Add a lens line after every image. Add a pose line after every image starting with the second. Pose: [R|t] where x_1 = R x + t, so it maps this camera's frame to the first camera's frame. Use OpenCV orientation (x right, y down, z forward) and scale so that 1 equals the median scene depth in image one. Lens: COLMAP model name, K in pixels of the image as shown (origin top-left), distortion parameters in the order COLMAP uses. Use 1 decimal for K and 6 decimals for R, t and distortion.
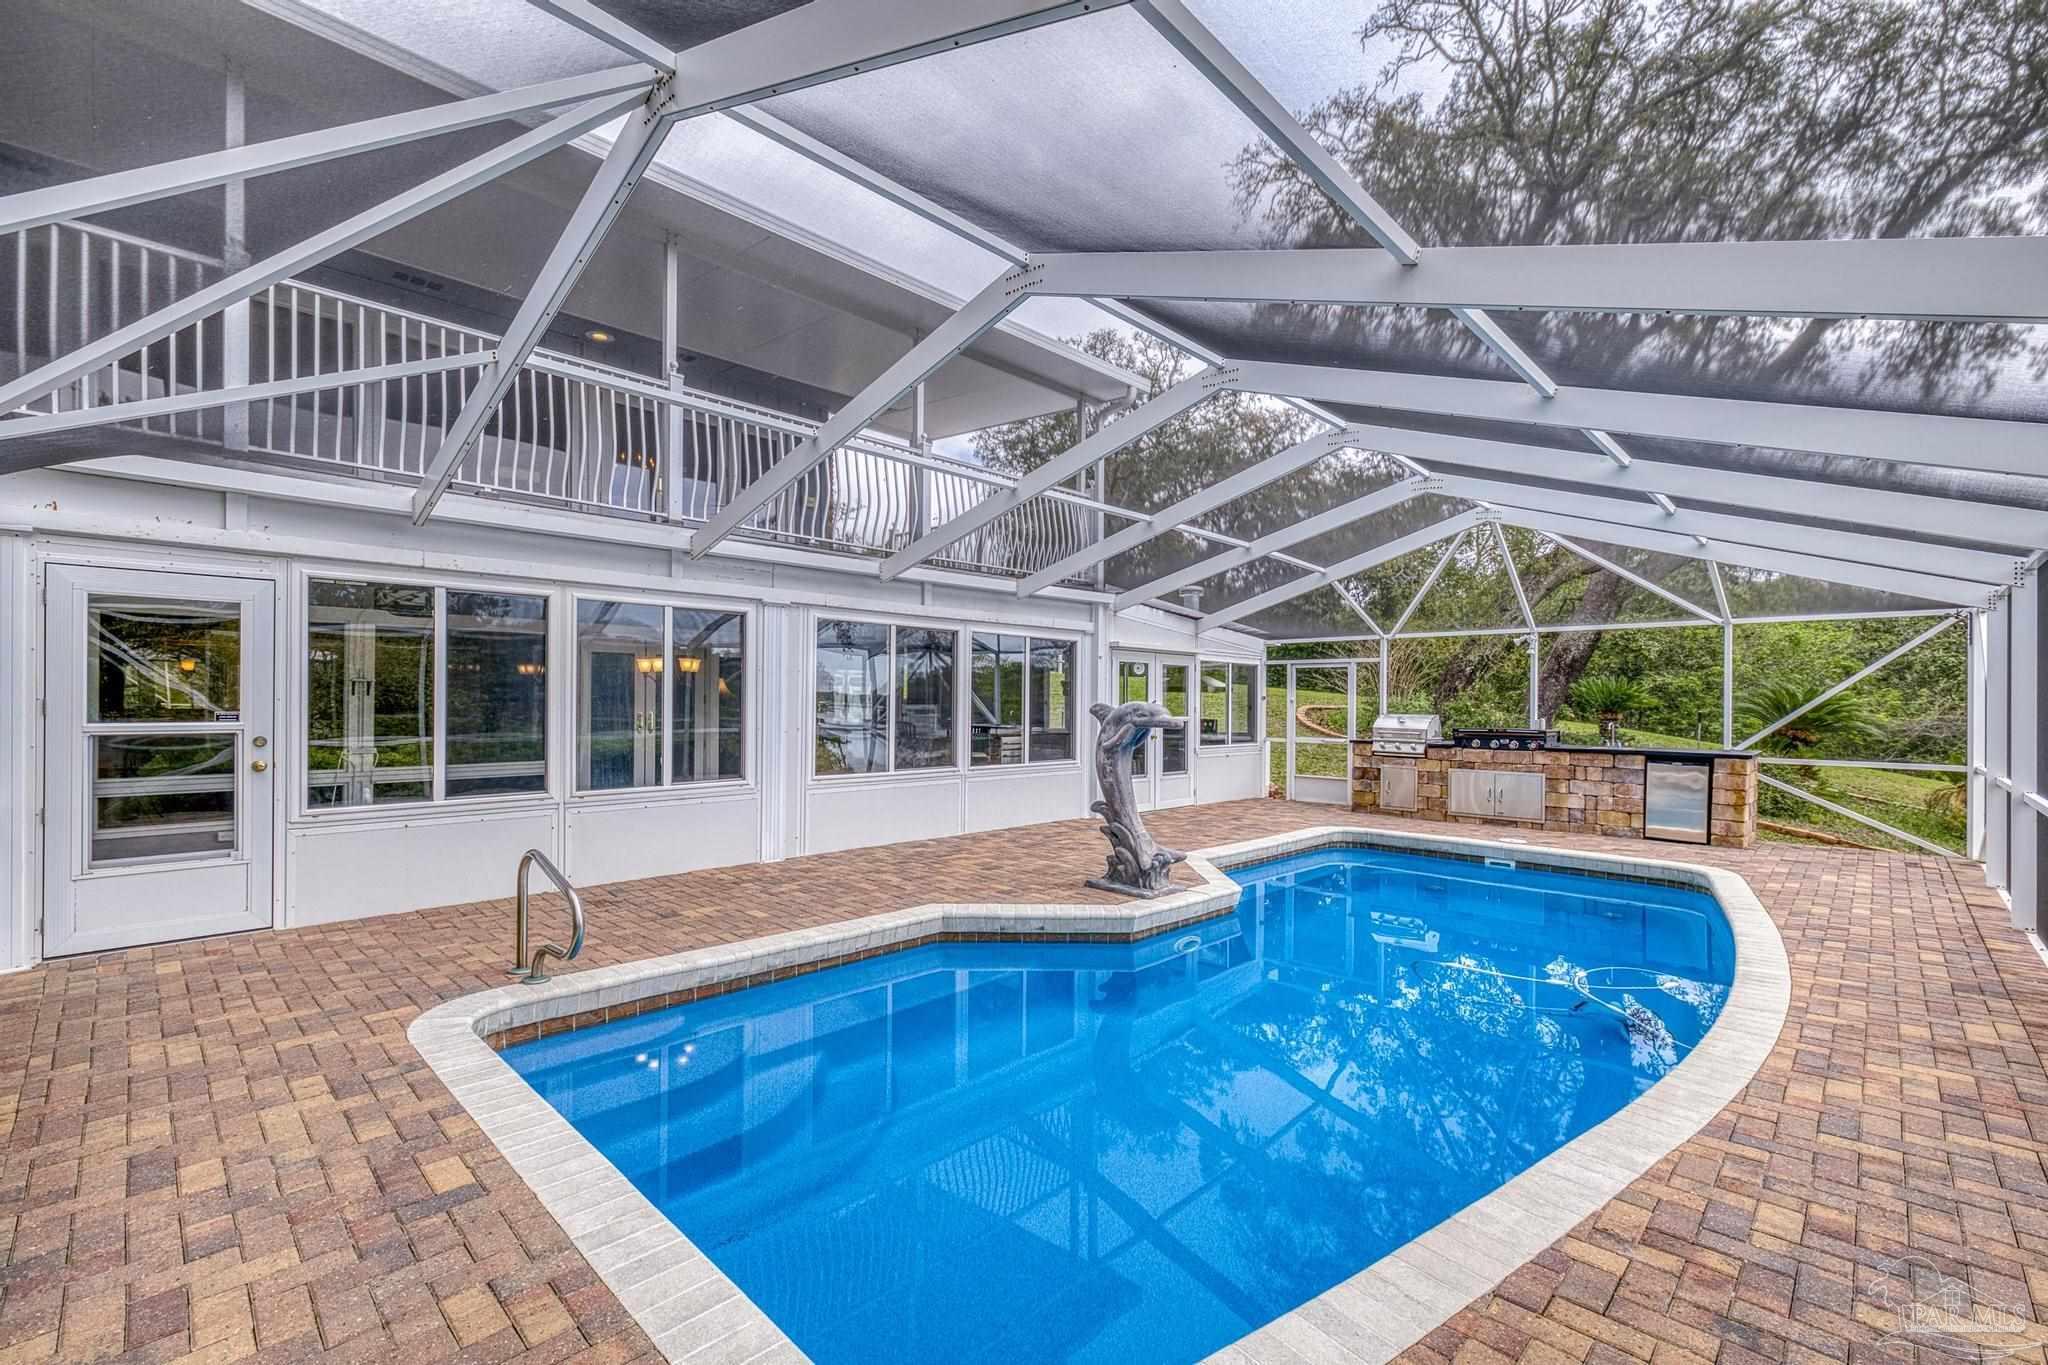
lens RADIAL K [[880.4, 0, 1016.6], [0, 880.4, 697.7], [0, 0, 1]] dist [0.001335, 0.000679]
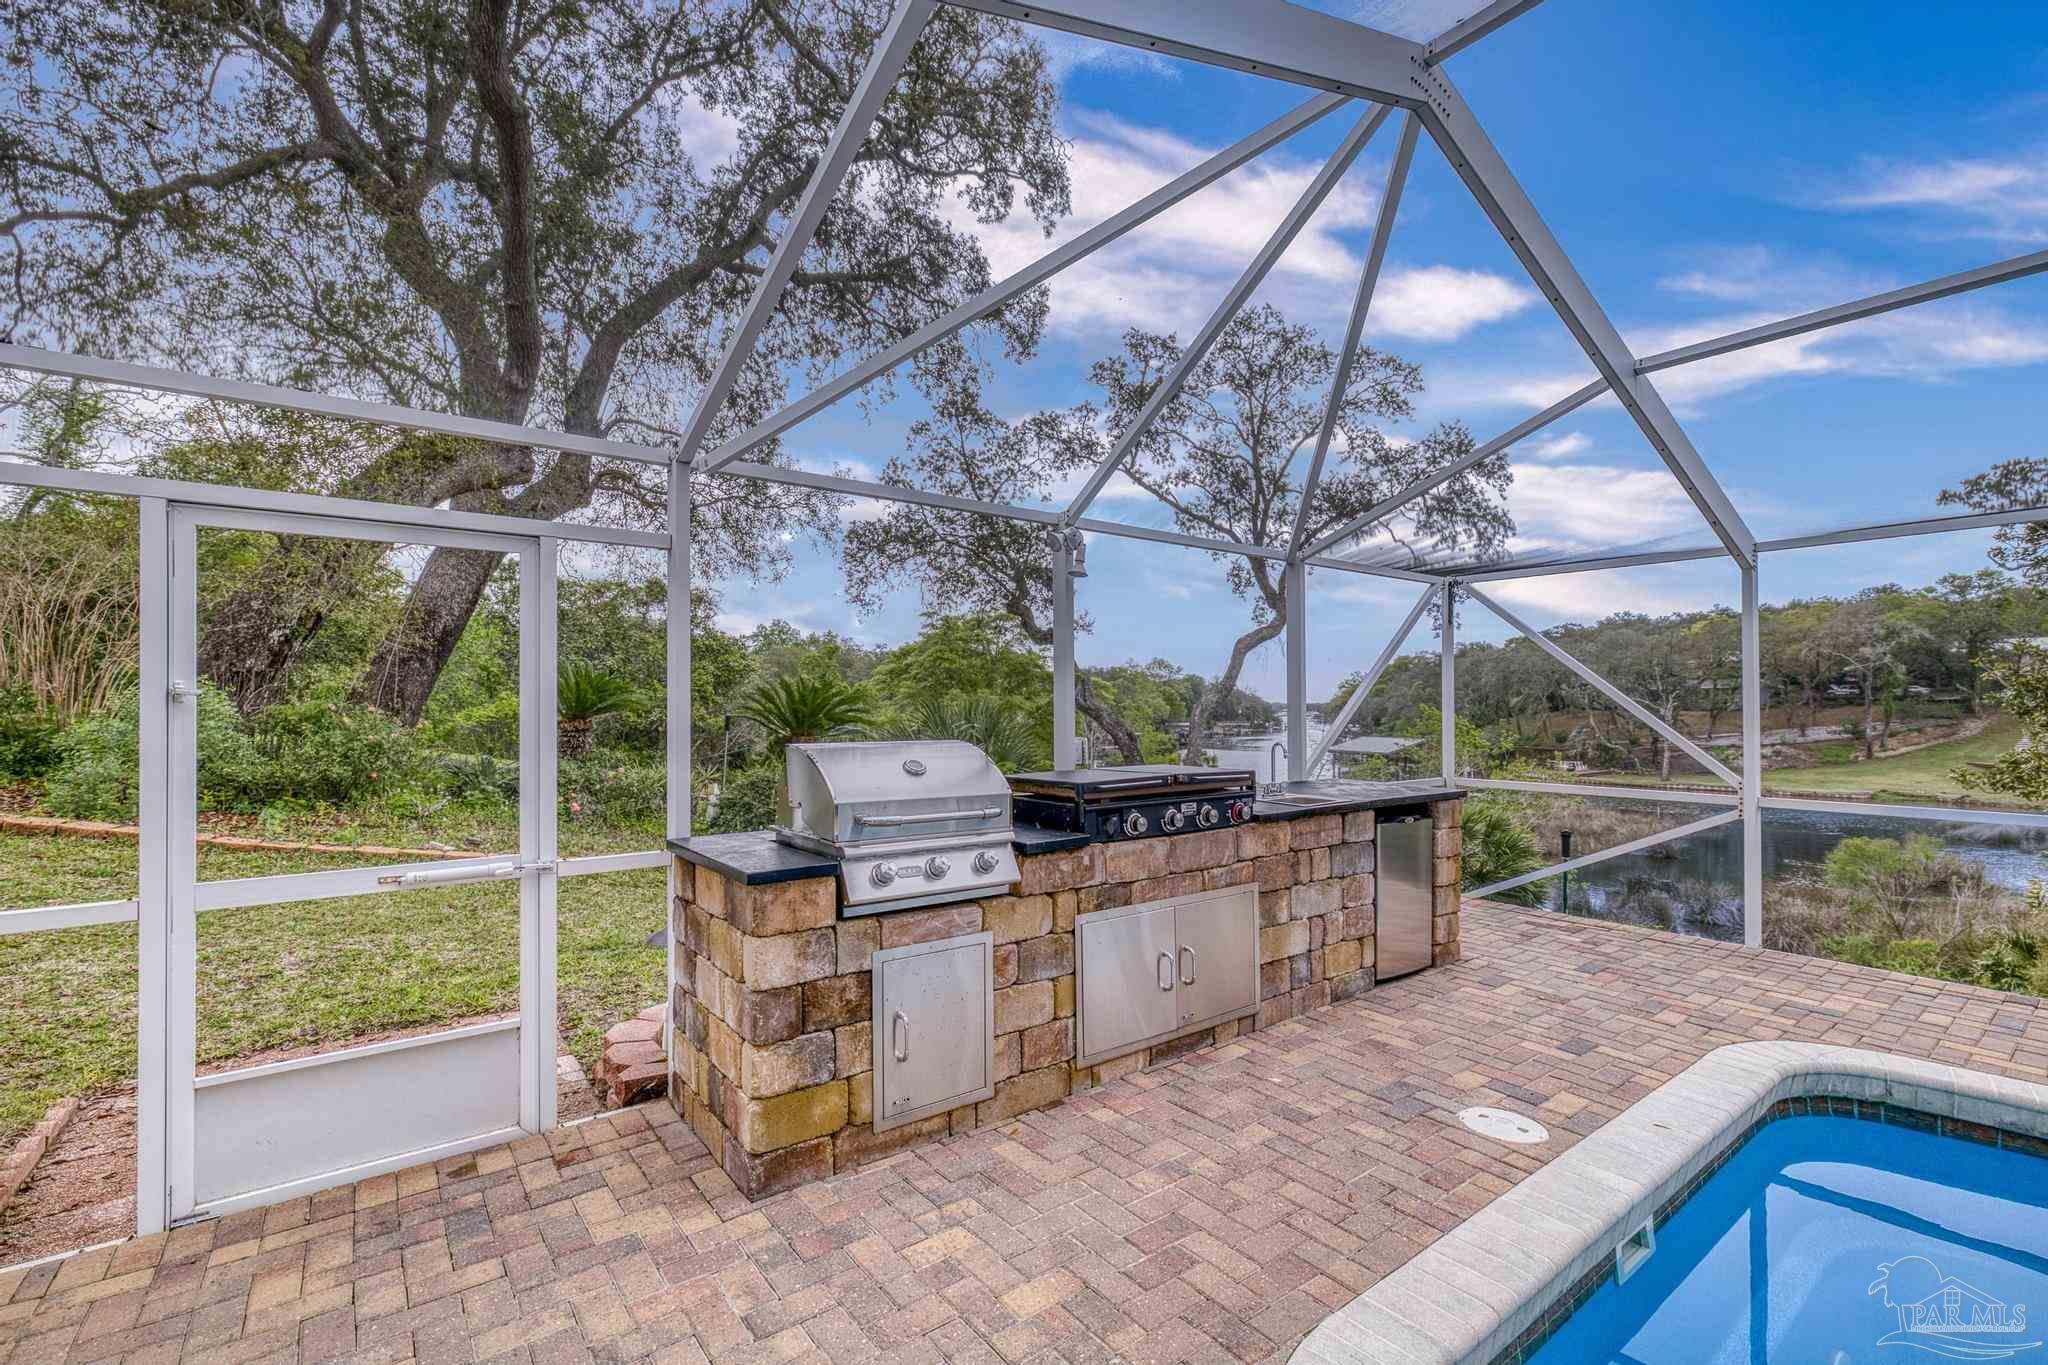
lens RADIAL K [[880.4, 0, 1016.6], [0, 880.4, 697.7], [0, 0, 1]] dist [0.001335, 0.000679]
pose [[0.159046, 0.000328, 0.987271, 0.190420], [0.000760, 1.000000, -0.000455, 0.005261], [-0.987271, 0.000823, 0.159045, 0.984746]]
